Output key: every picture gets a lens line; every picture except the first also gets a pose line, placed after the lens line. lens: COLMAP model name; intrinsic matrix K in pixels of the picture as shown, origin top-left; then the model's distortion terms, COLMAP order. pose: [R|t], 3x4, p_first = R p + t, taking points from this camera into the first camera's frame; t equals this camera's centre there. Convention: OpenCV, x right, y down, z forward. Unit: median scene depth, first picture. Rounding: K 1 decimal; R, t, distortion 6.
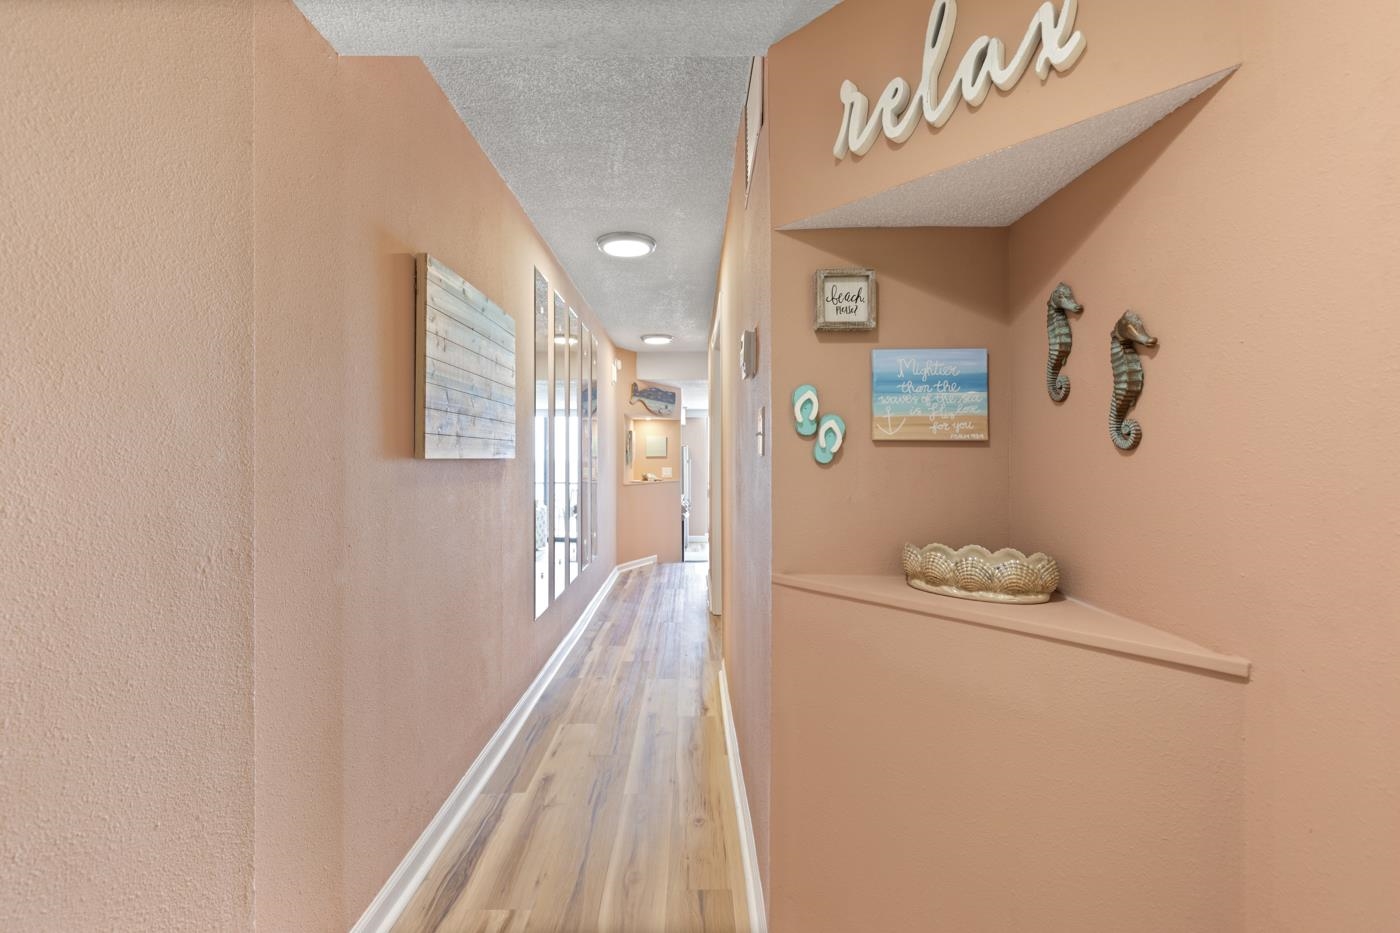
lens RADIAL K [[639.2, 0, 696.2], [0, 639.2, 450.1], [0, 0, 1]] dist [0.000320, -0.000131]
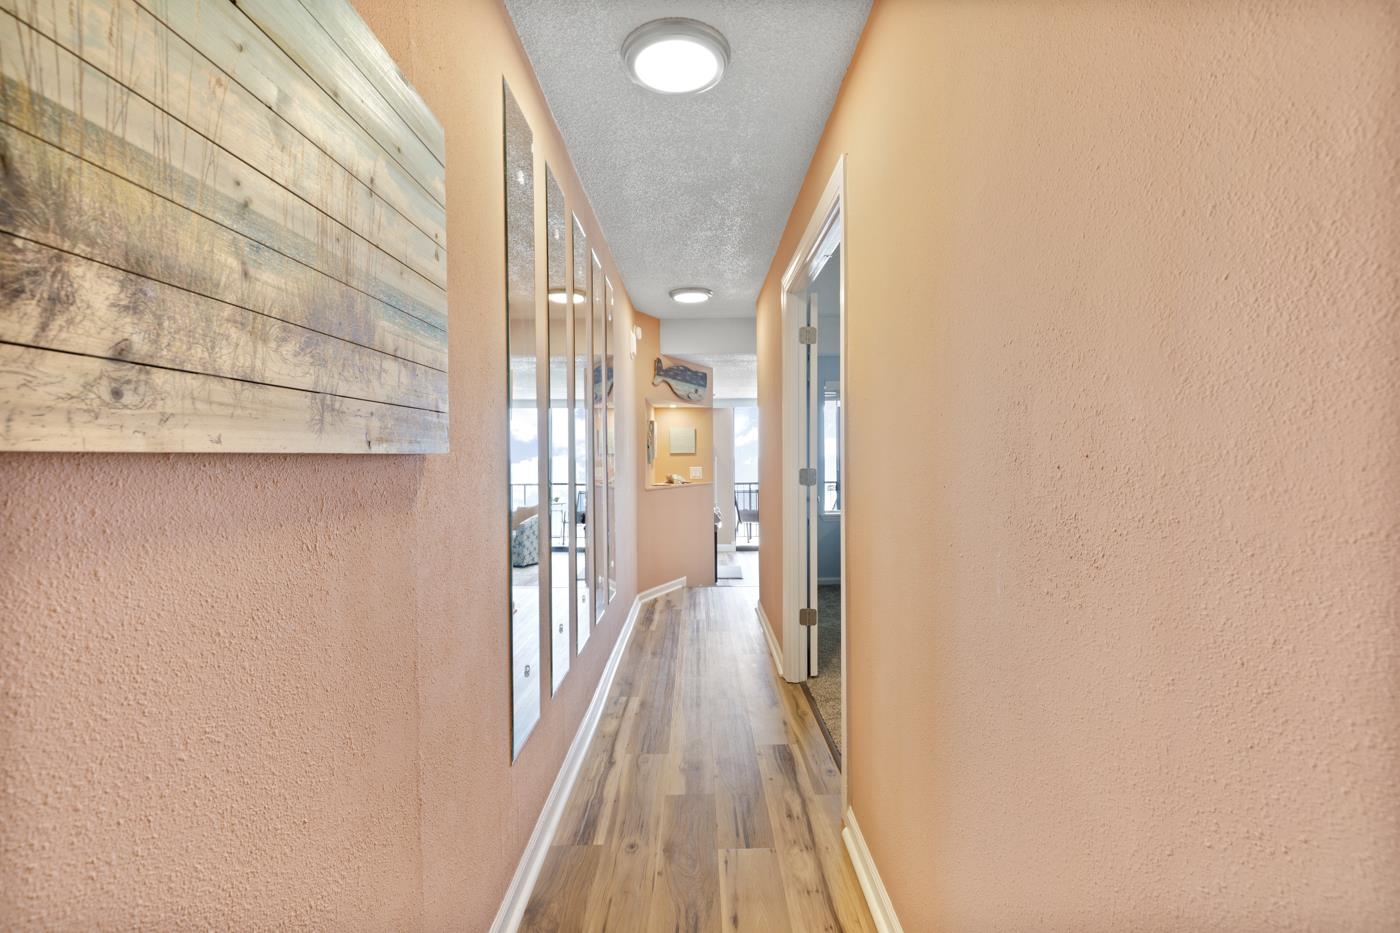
lens RADIAL K [[630.8, 0, 681.8], [0, 630.8, 459.8], [0, 0, 1]] dist [0.000306, -0.000143]
pose [[0.999544, -0.006241, -0.029552, -0.046898], [0.006792, 0.999804, 0.018575, 0.004181], [0.029431, -0.018767, 0.999391, 0.237674]]
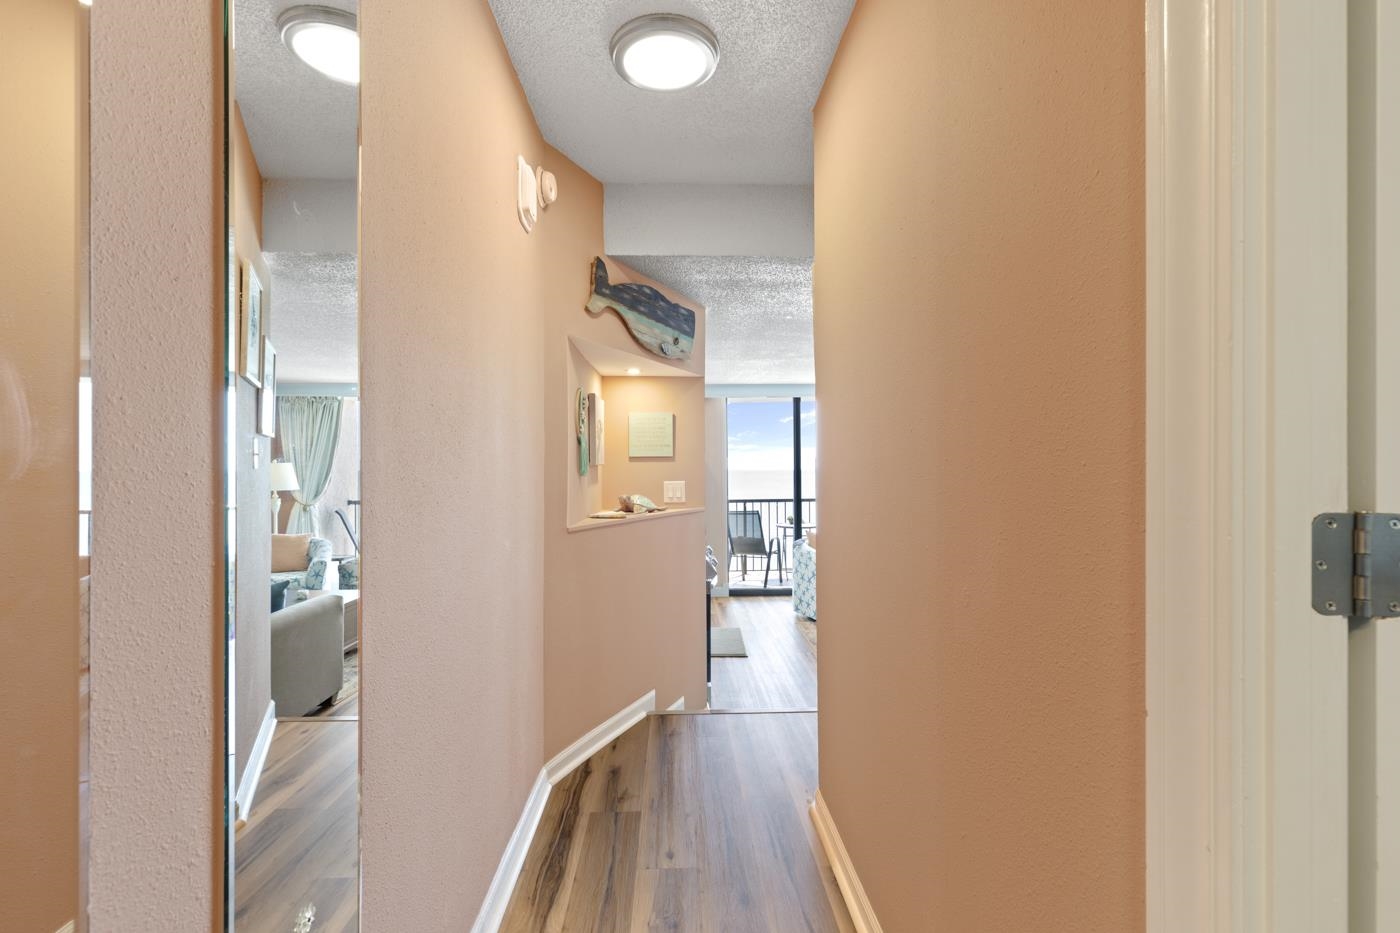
lens RADIAL K [[630.9, 0, 700.0], [0, 630.9, 466.5], [0, 0, 1]] dist [0.000719, -0.000648]
pose [[0.999377, -0.000753, 0.035291, -0.050819], [0.000251, 0.999899, 0.014216, 0.012481], [-0.035298, -0.014198, 0.999276, 0.639478]]
